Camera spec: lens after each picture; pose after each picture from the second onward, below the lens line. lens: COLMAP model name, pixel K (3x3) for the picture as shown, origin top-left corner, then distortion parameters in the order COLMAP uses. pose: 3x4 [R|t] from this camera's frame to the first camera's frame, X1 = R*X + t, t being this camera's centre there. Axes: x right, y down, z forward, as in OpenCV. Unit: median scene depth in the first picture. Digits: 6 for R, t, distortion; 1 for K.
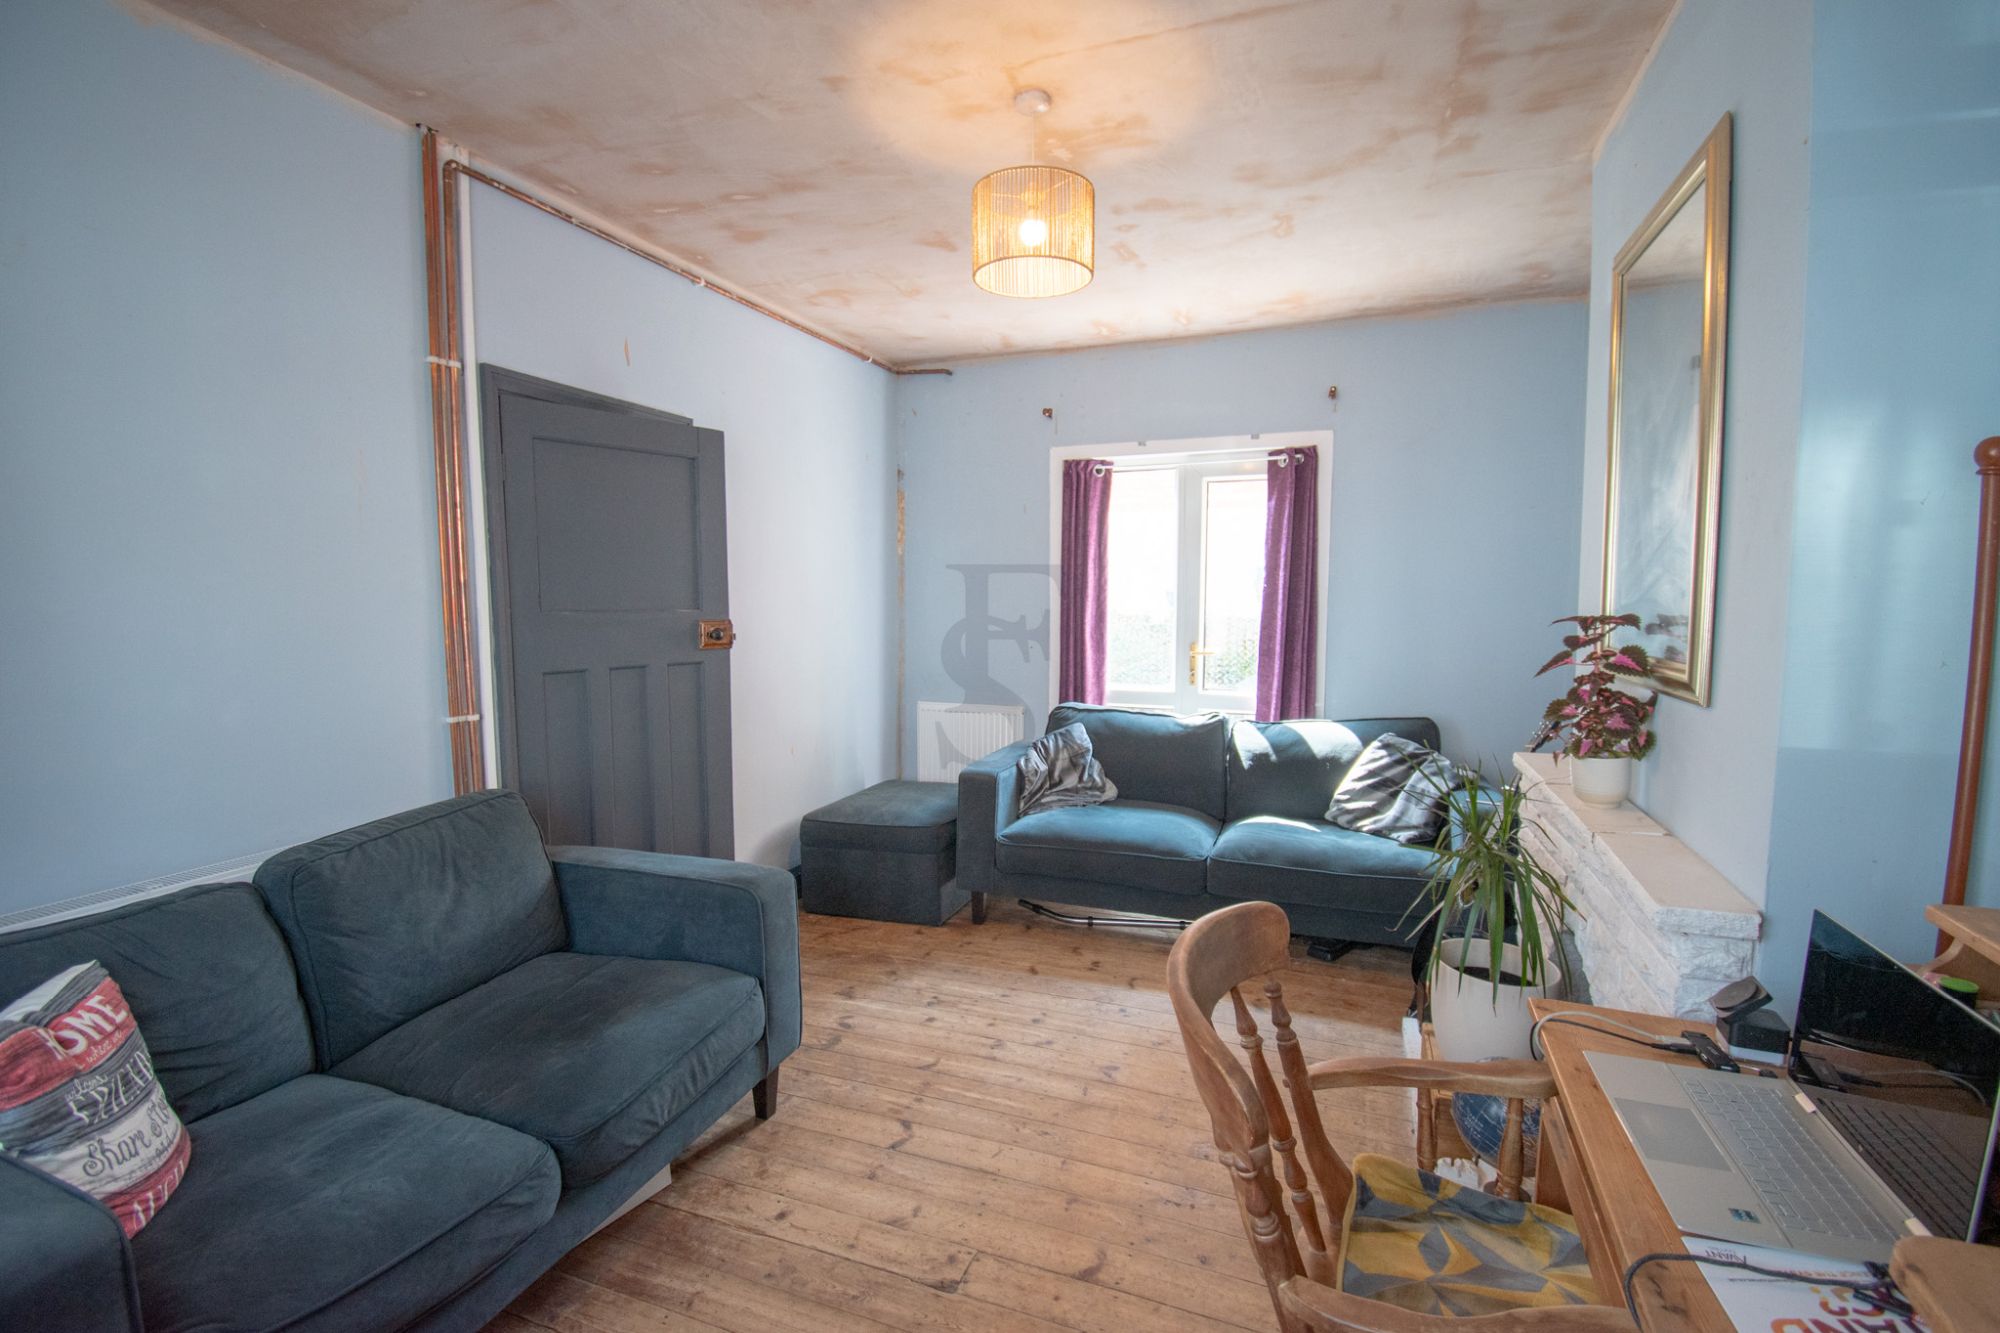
lens RADIAL K [[886.4, 0, 1013.5], [0, 886.4, 668.3], [0, 0, 1]] dist [0.026591, -0.026676]
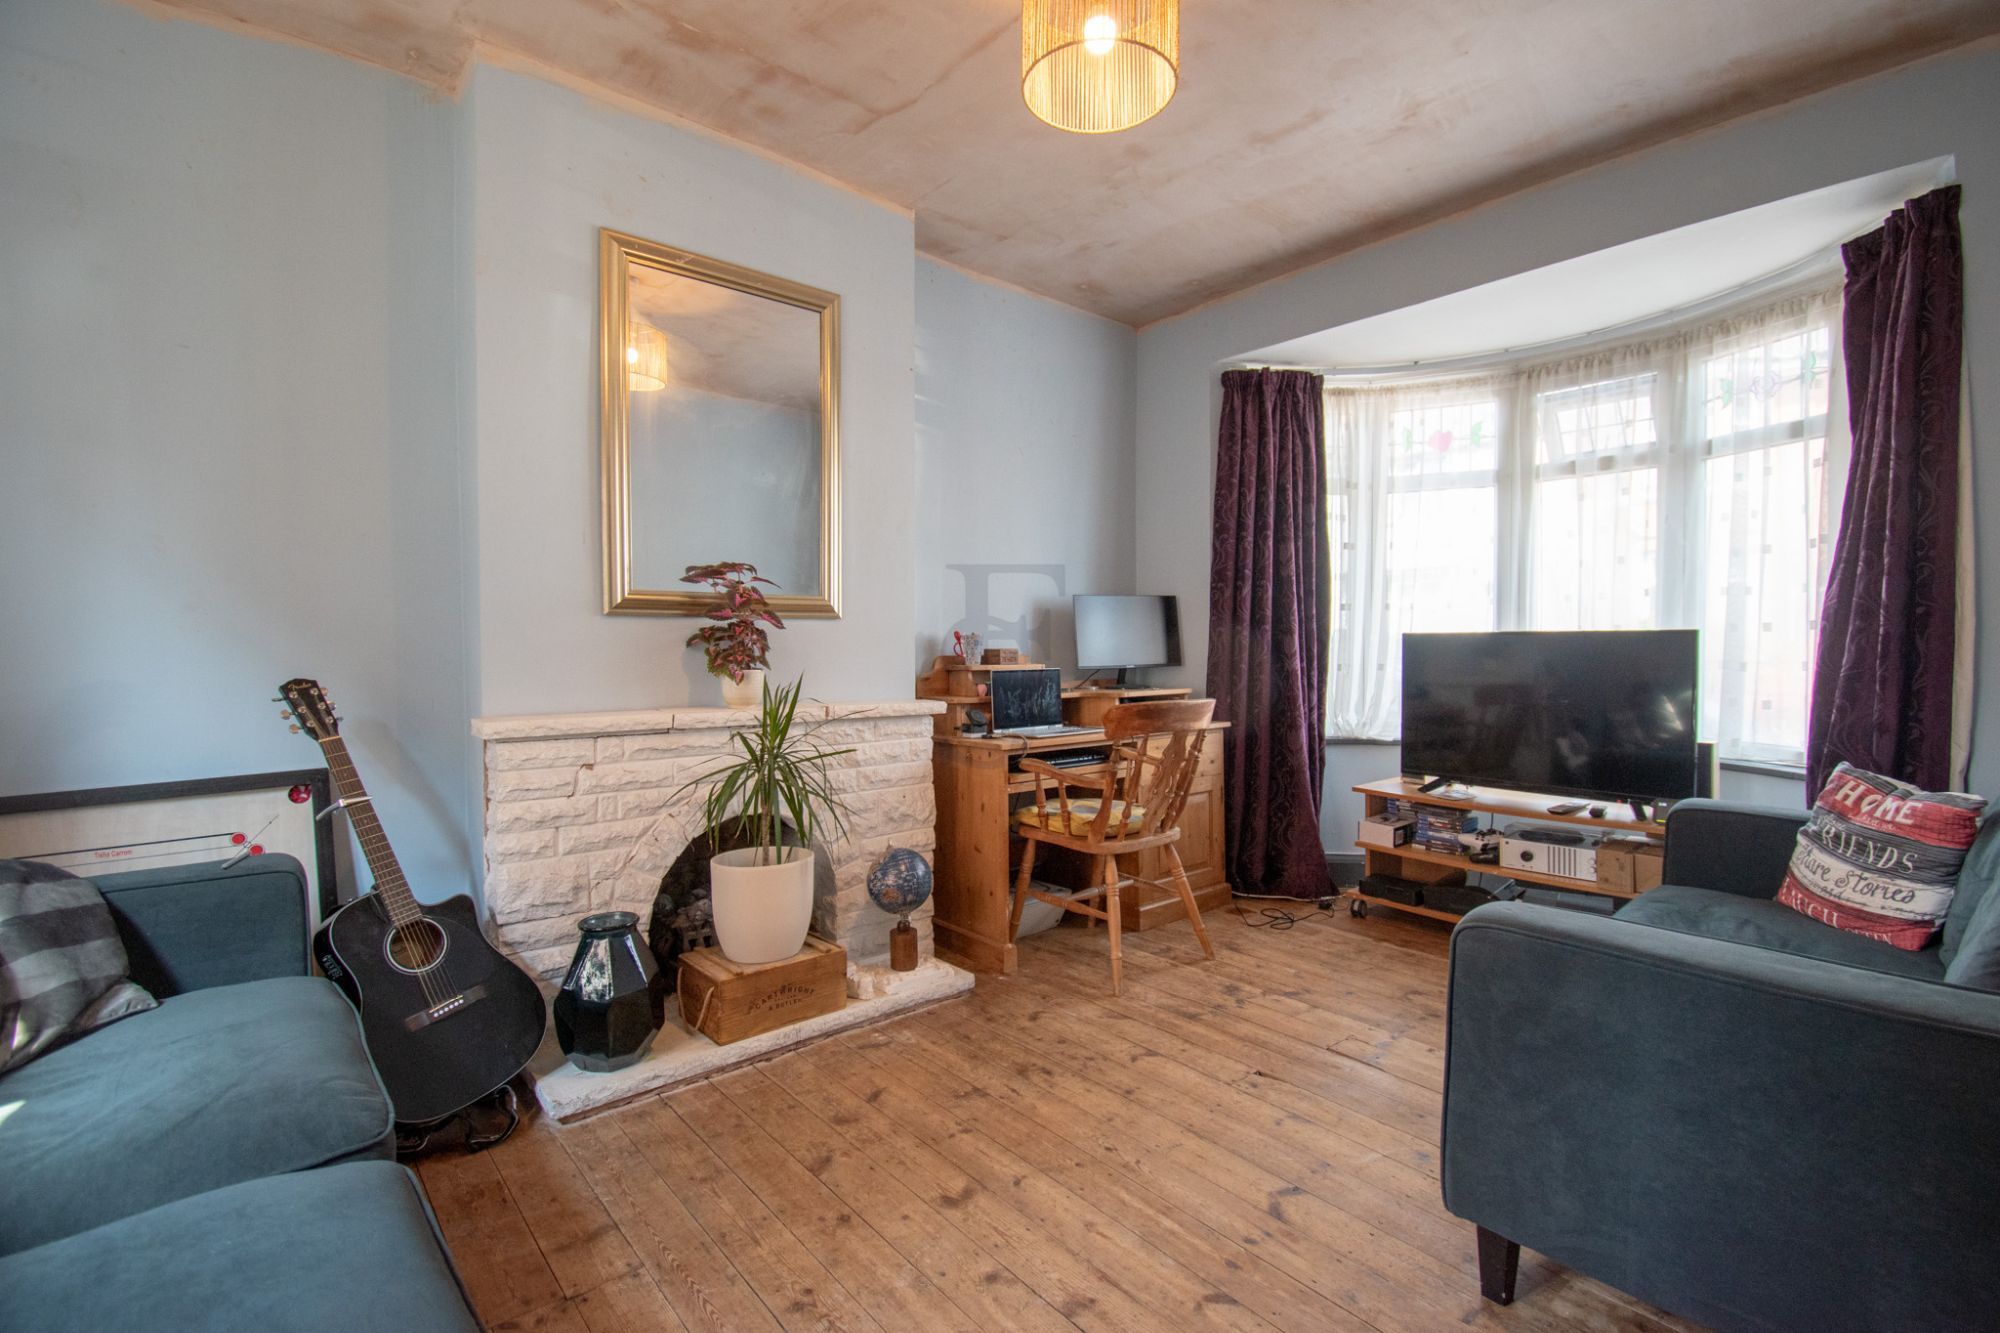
lens RADIAL K [[886.4, 0, 1013.5], [0, 886.4, 668.3], [0, 0, 1]] dist [0.026591, -0.026676]
pose [[-0.875778, -0.013430, 0.482527, -0.301276], [0.041286, 0.993866, 0.102596, -0.022452], [-0.480945, 0.109773, -0.869852, 1.820671]]
